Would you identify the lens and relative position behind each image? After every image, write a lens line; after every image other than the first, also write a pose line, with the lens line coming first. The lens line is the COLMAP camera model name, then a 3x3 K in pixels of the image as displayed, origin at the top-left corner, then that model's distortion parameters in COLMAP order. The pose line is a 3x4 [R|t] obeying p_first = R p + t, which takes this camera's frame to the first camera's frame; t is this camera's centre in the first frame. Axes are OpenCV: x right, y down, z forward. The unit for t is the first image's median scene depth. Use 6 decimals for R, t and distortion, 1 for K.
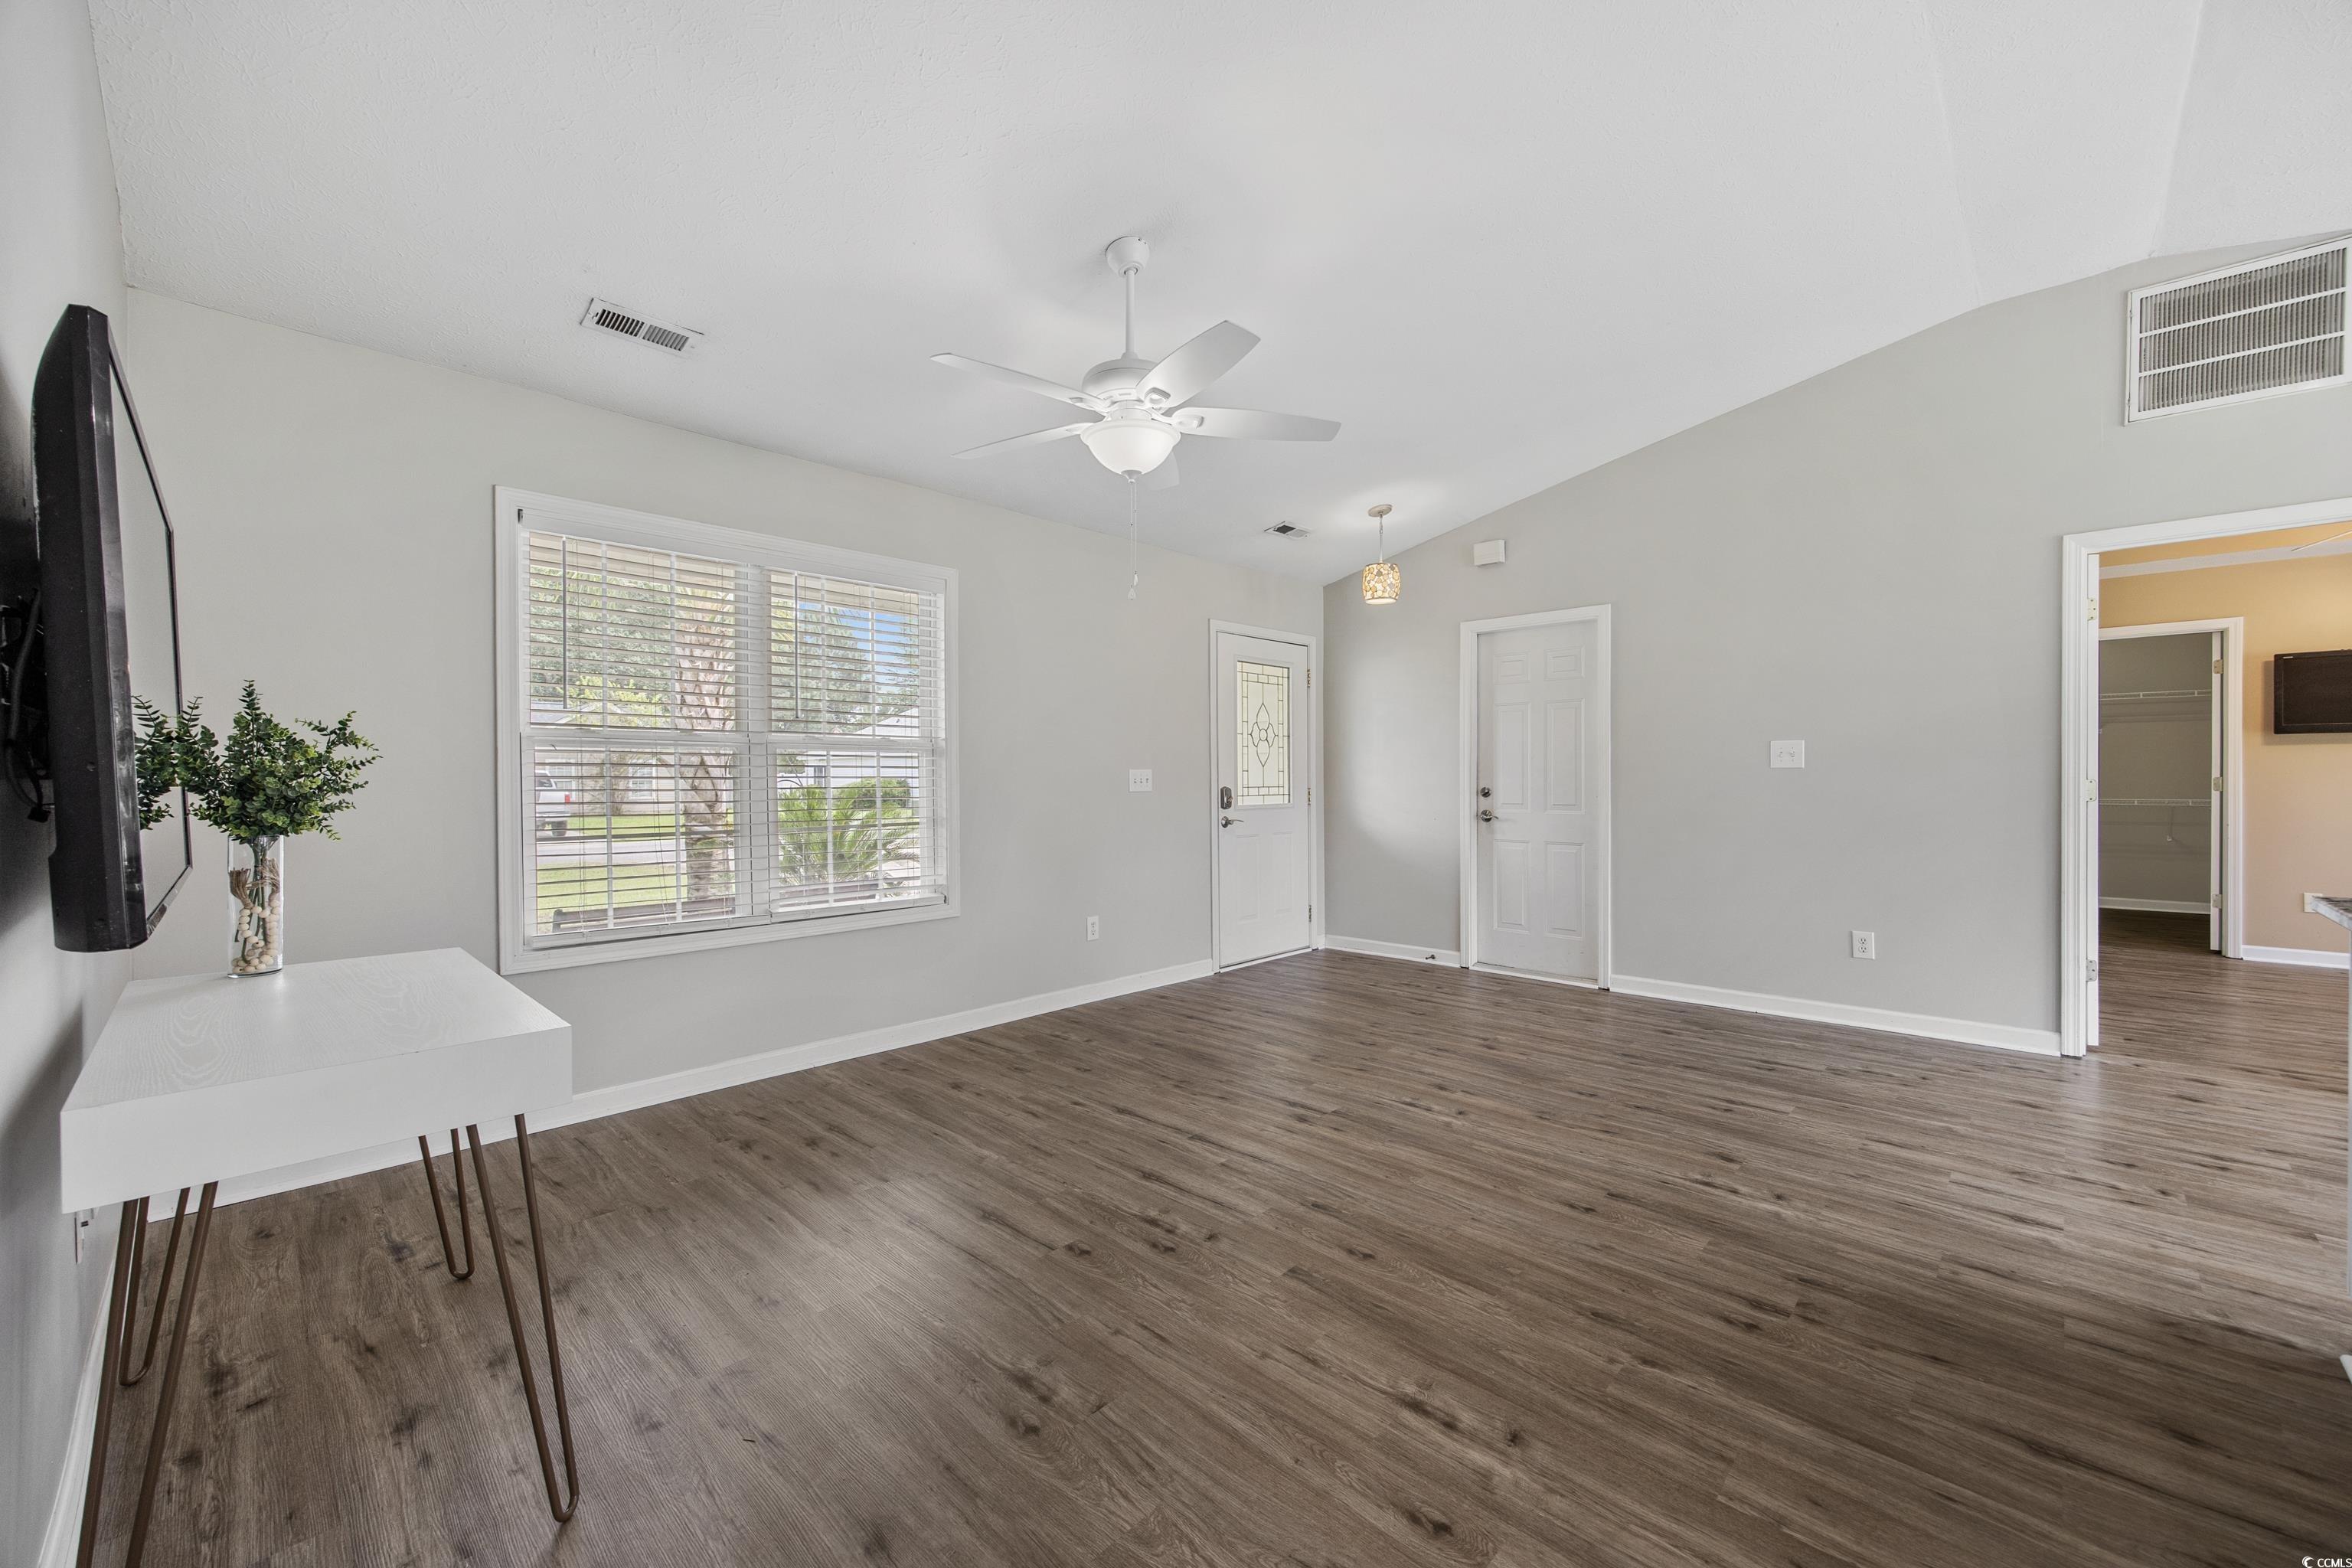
lens RADIAL K [[916.5, 0, 1187.8], [0, 916.5, 779.9], [0, 0, 1]] dist [-0.000871, -0.000049]
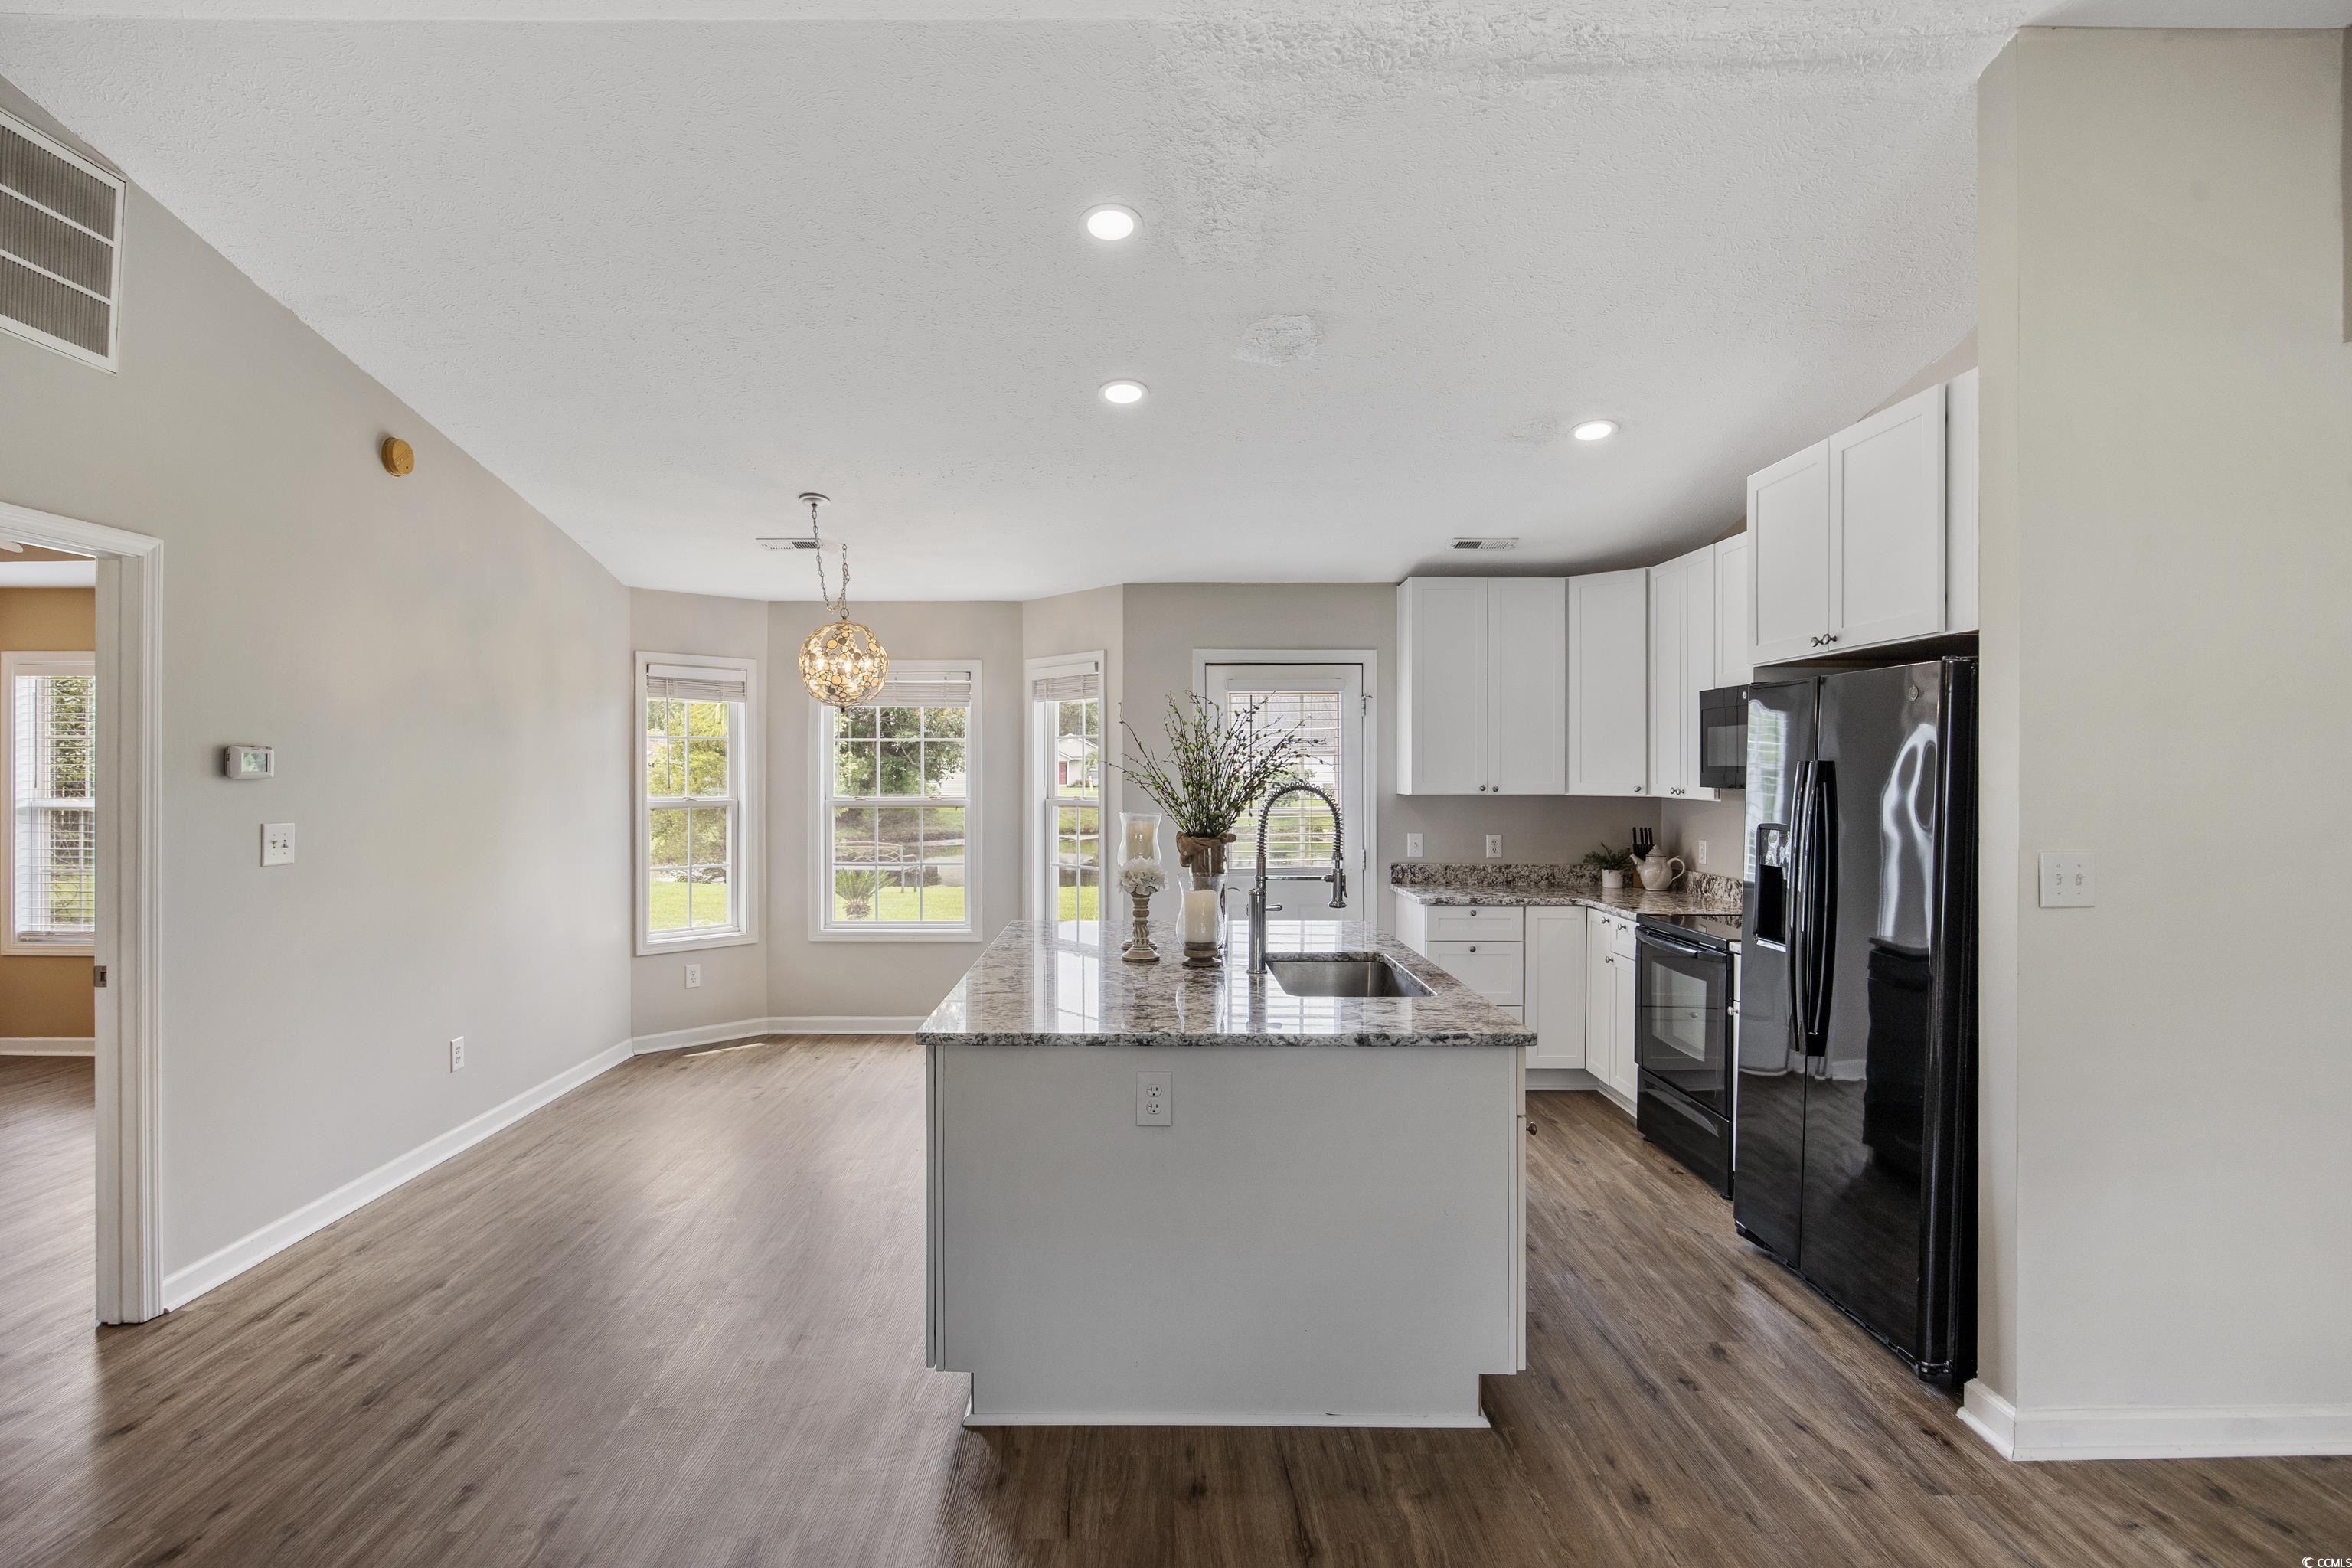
lens RADIAL K [[1165.2, 0, 1135.4], [0, 1165.2, 771.0], [0, 0, 1]] dist [-0.013736, 0.000749]
pose [[-0.684537, 0.002687, 0.728973, 0.019884], [0.005084, 0.999986, 0.001089, -0.098543], [-0.728960, 0.004452, -0.684541, 0.935722]]
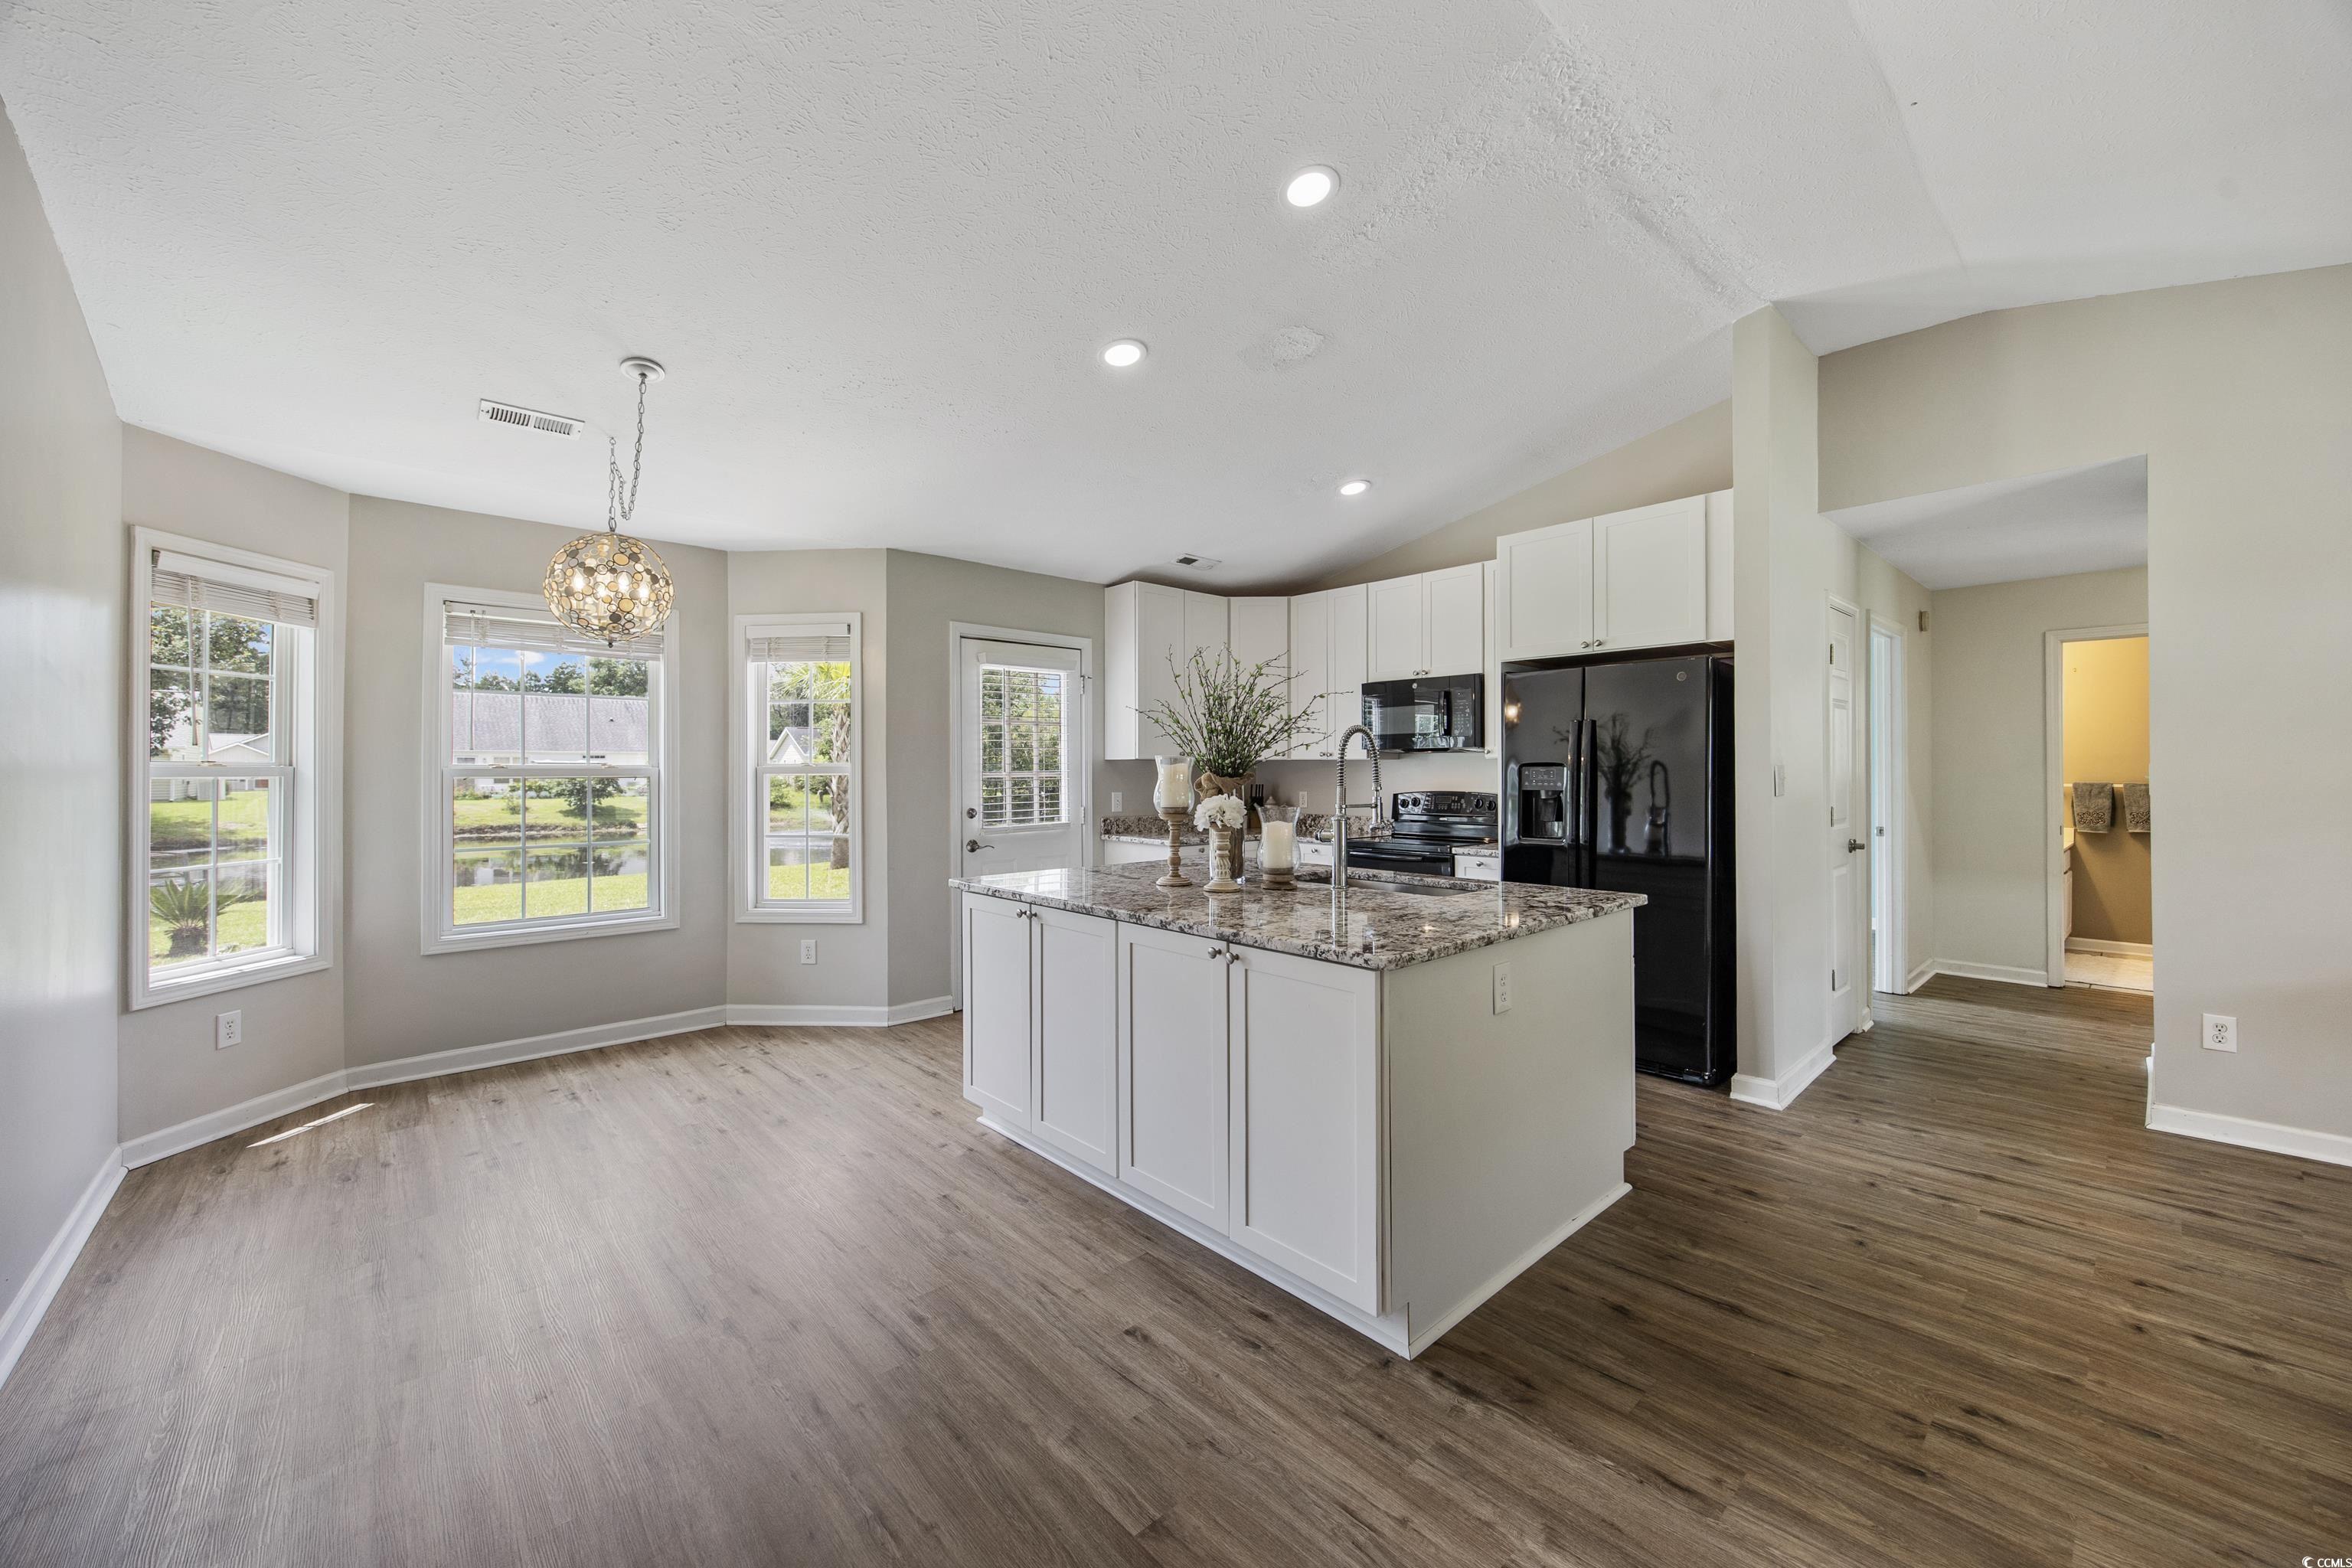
lens RADIAL K [[906.7, 0, 1193.7], [0, 906.7, 765.4], [0, 0, 1]] dist [-0.001775, -0.000079]
pose [[-0.998228, 0.007270, 0.059055, 0.738130], [0.007027, 0.999966, -0.004313, -0.044557], [-0.059084, -0.003890, -0.998245, 1.076746]]
